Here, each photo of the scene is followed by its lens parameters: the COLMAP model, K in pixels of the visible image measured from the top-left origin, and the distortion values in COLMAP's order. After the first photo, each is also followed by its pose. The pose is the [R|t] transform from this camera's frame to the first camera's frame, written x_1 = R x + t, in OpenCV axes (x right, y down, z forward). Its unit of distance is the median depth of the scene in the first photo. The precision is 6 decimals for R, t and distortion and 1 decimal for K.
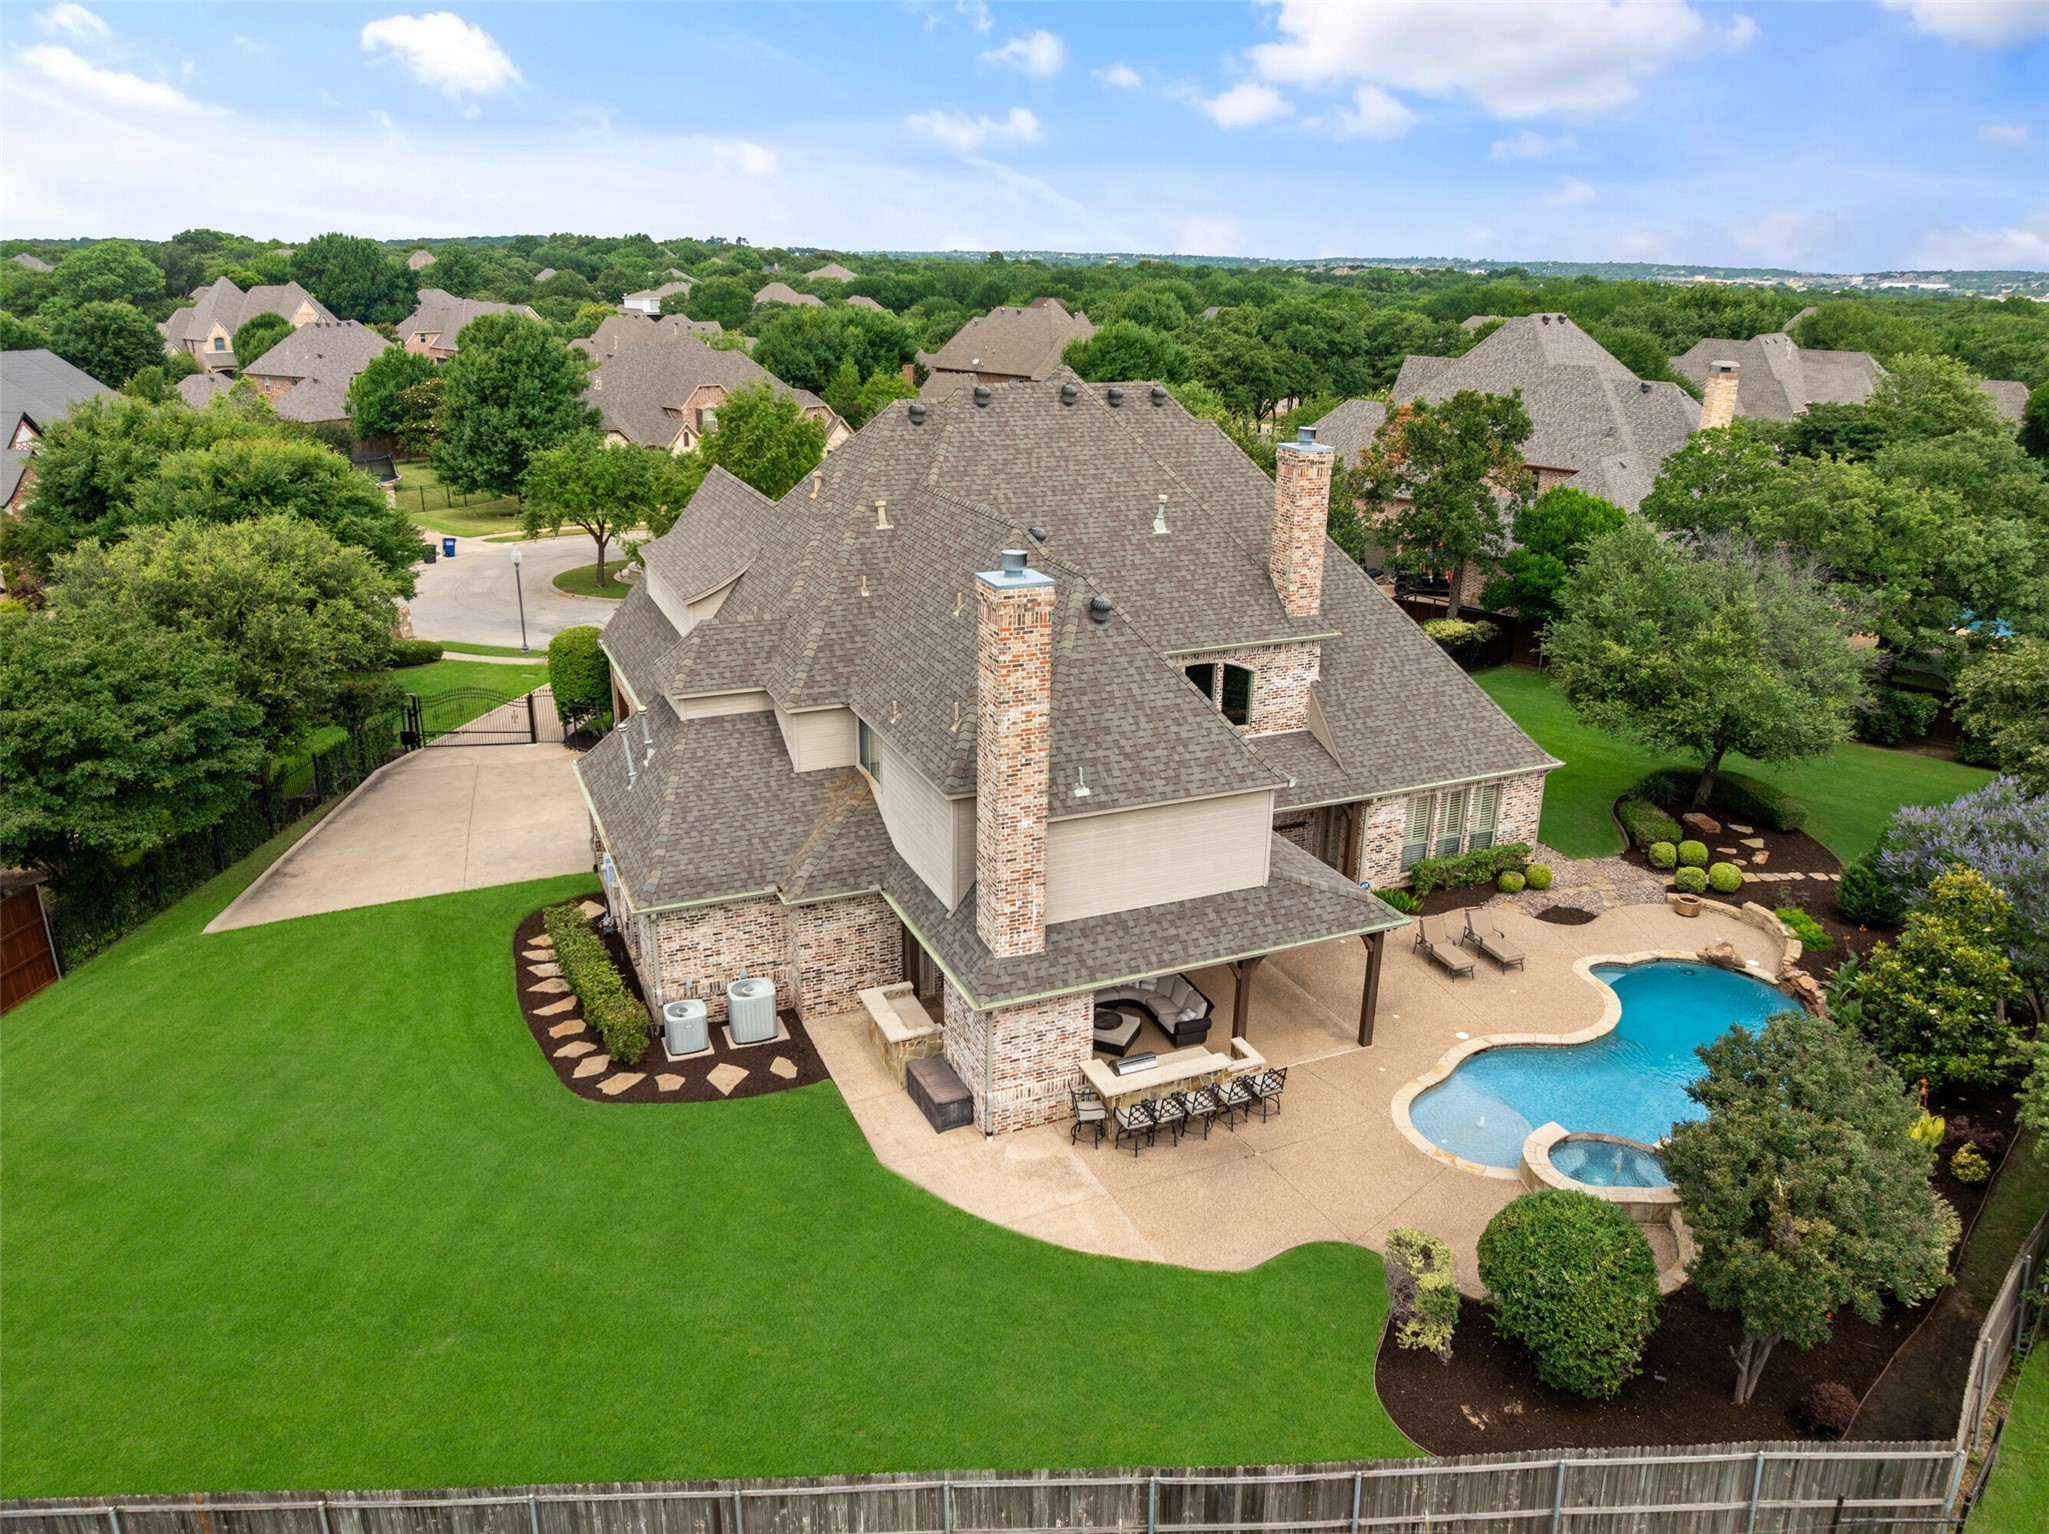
lens RADIAL K [[1424.1, 0, 1037.9], [0, 1424.1, 774.1], [0, 0, 1]] dist [-0.034699, 0.002487]
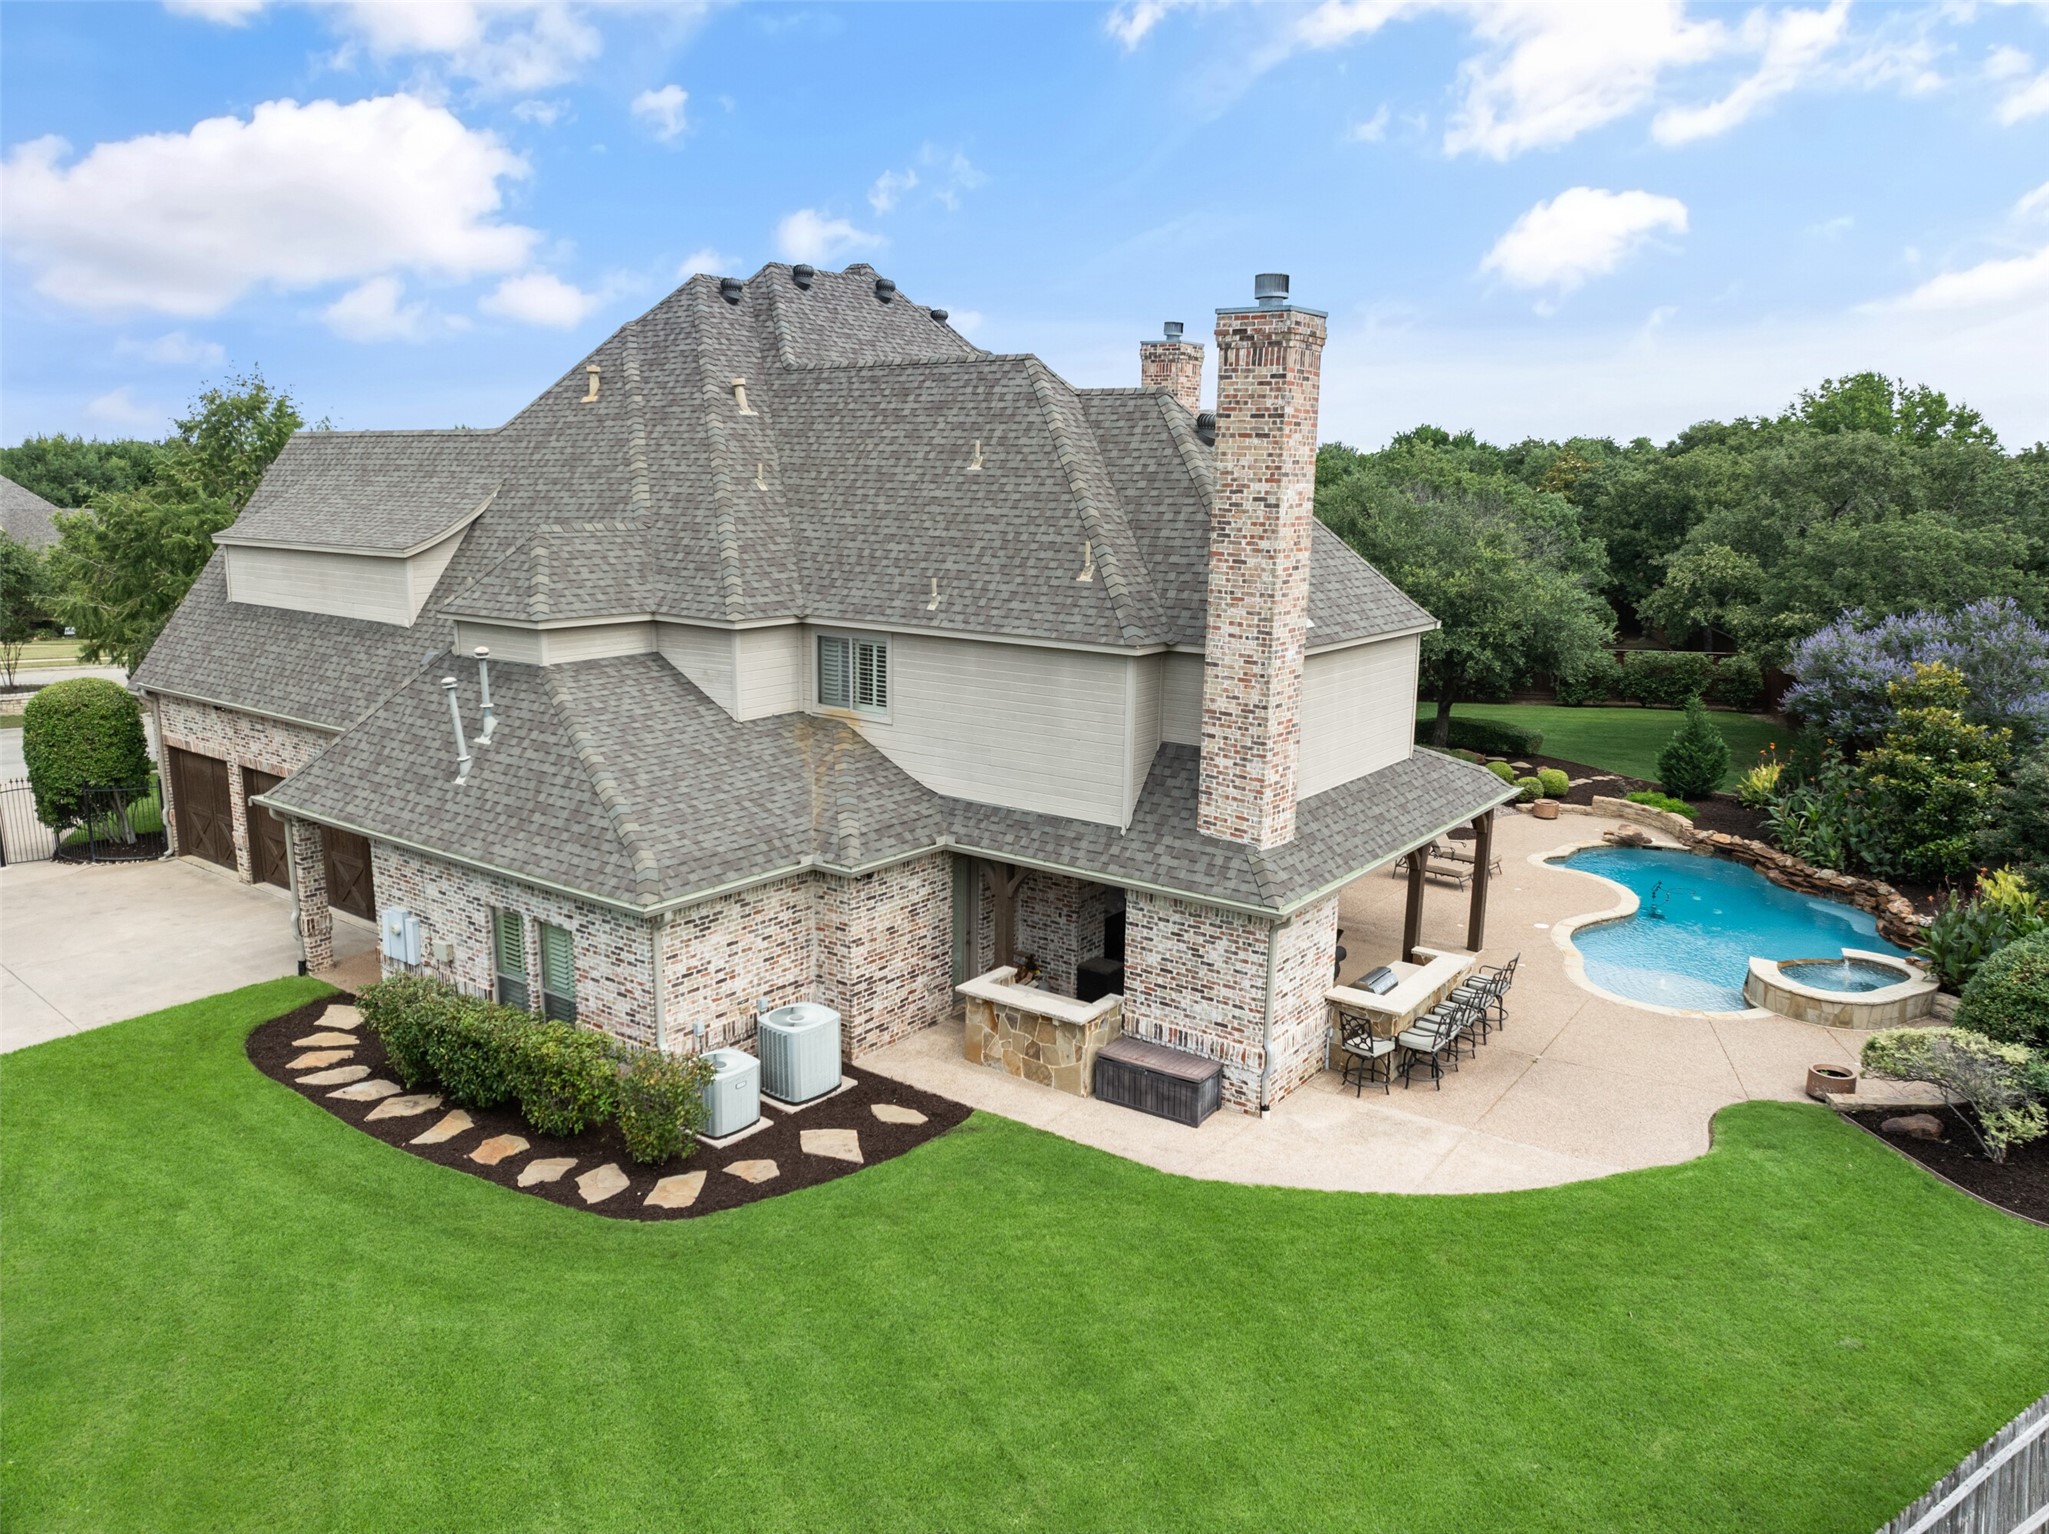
lens RADIAL K [[1424.1, 0, 1039.2], [0, 1424.1, 777.5], [0, 0, 1]] dist [-0.034699, 0.002487]
pose [[0.865901, -0.106943, 0.488650, -0.407564], [0.169540, 0.981802, -0.085557, 0.115901], [-0.470608, 0.156930, 0.868275, 0.358046]]
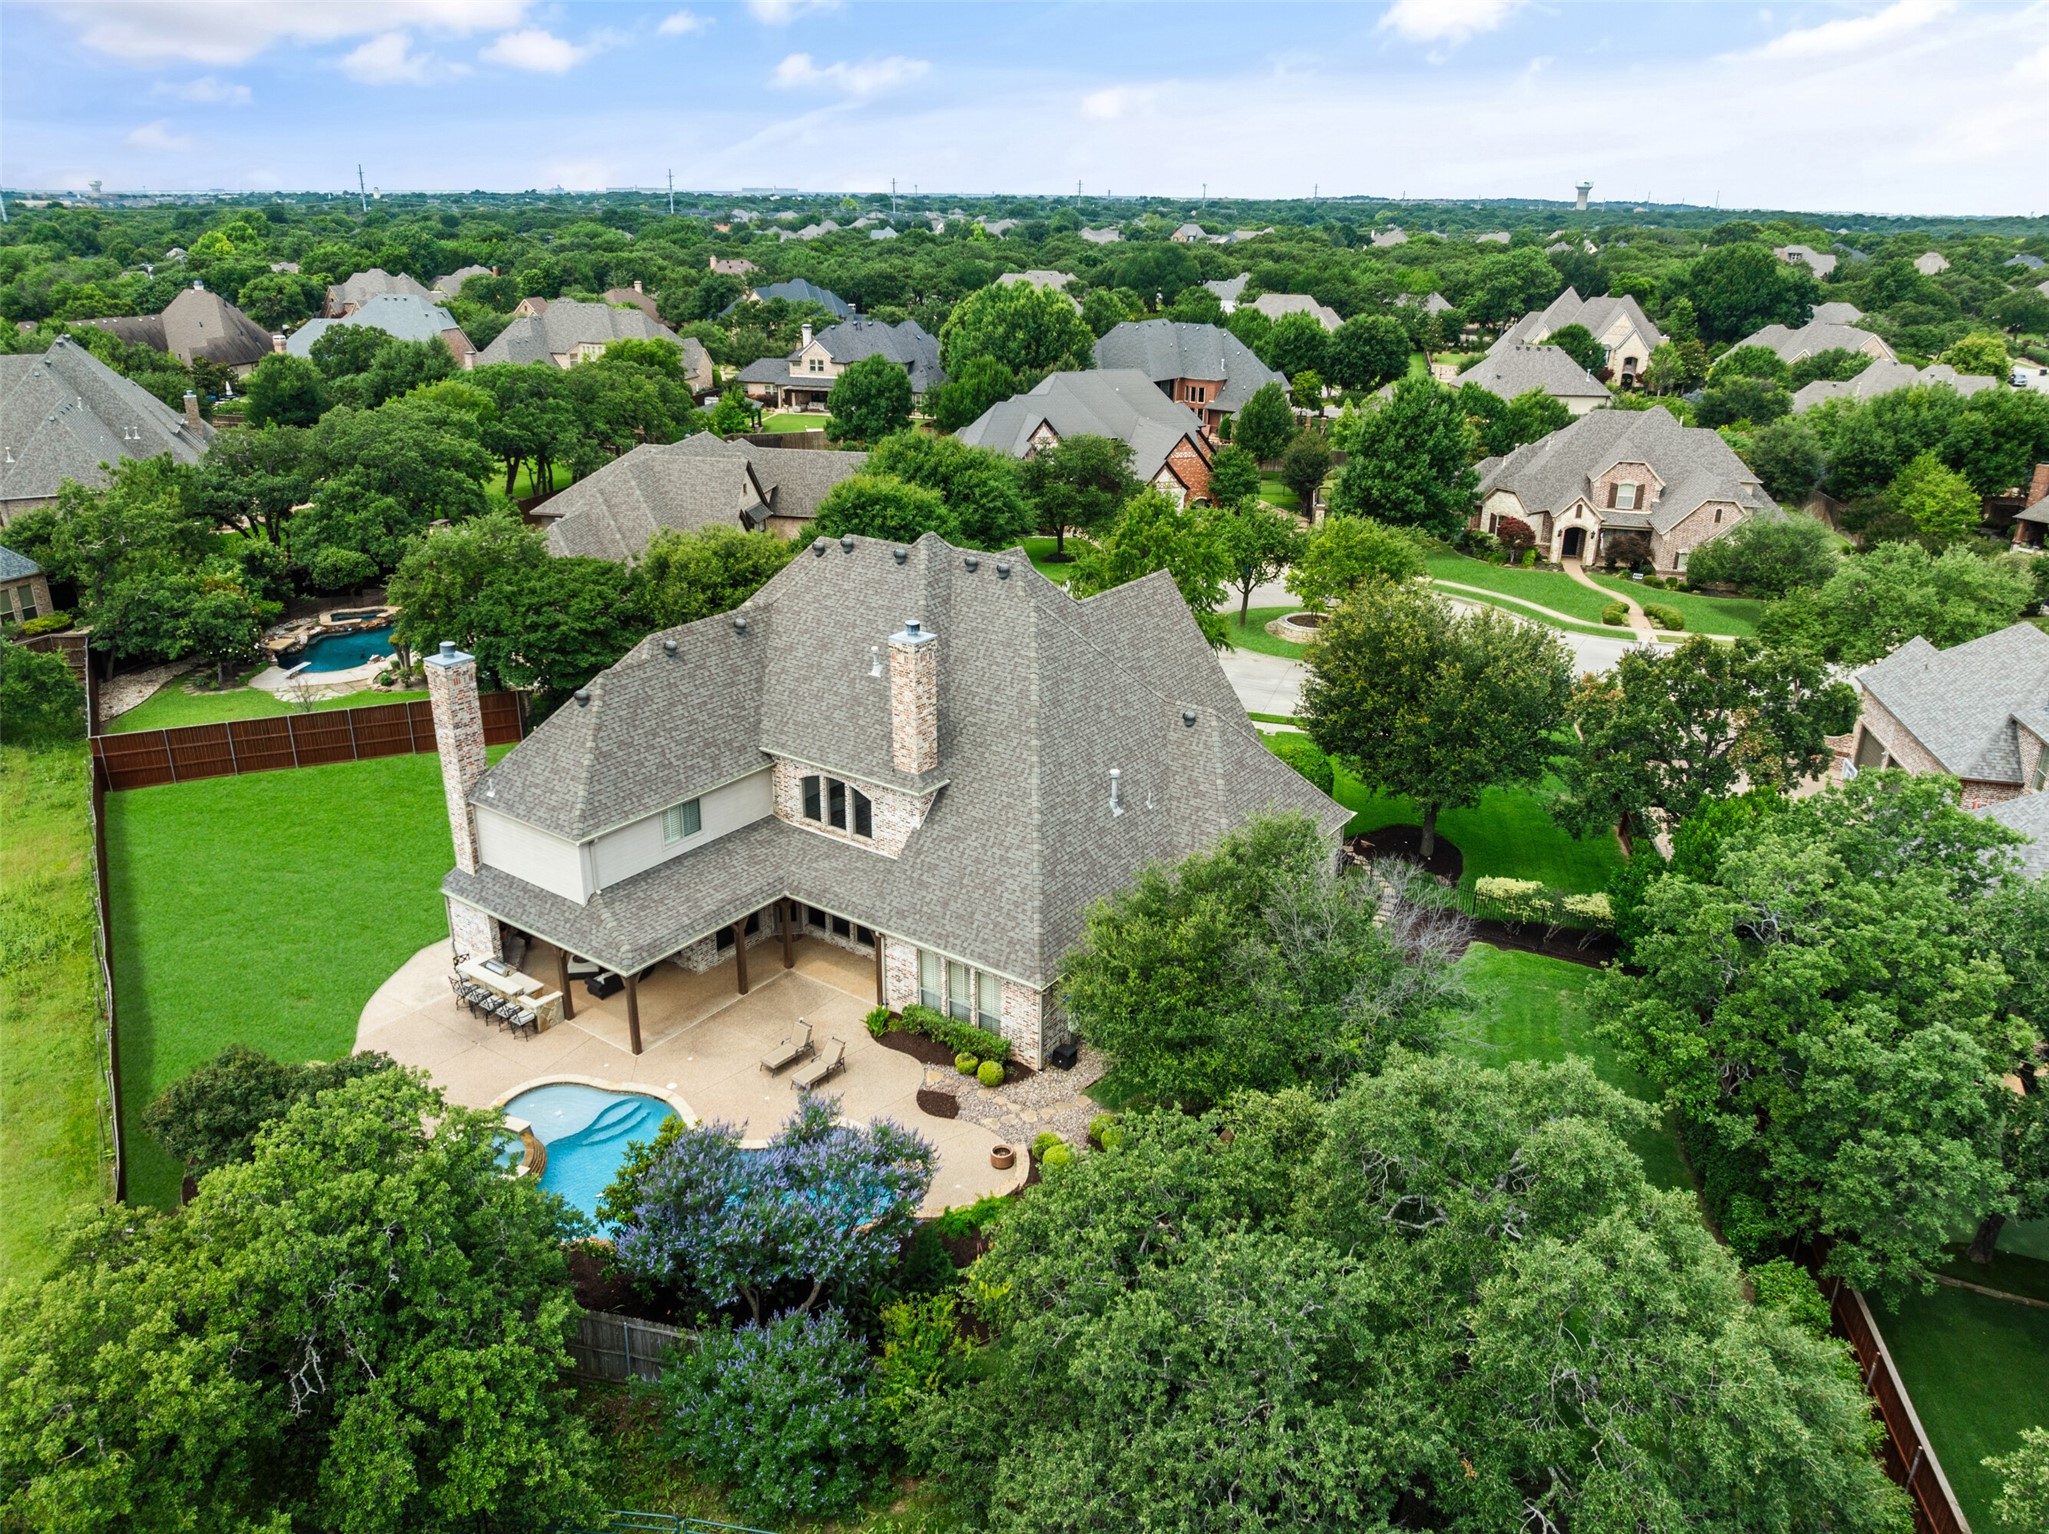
lens RADIAL K [[1424.1, 0, 1018.4], [0, 1424.1, 770.6], [0, 0, 1]] dist [-0.034699, 0.002487]
pose [[0.516811, 0.312684, -0.796954, 1.429151], [-0.300250, 0.937984, 0.173309, -0.417428], [0.801721, 0.149718, 0.578643, 0.451921]]
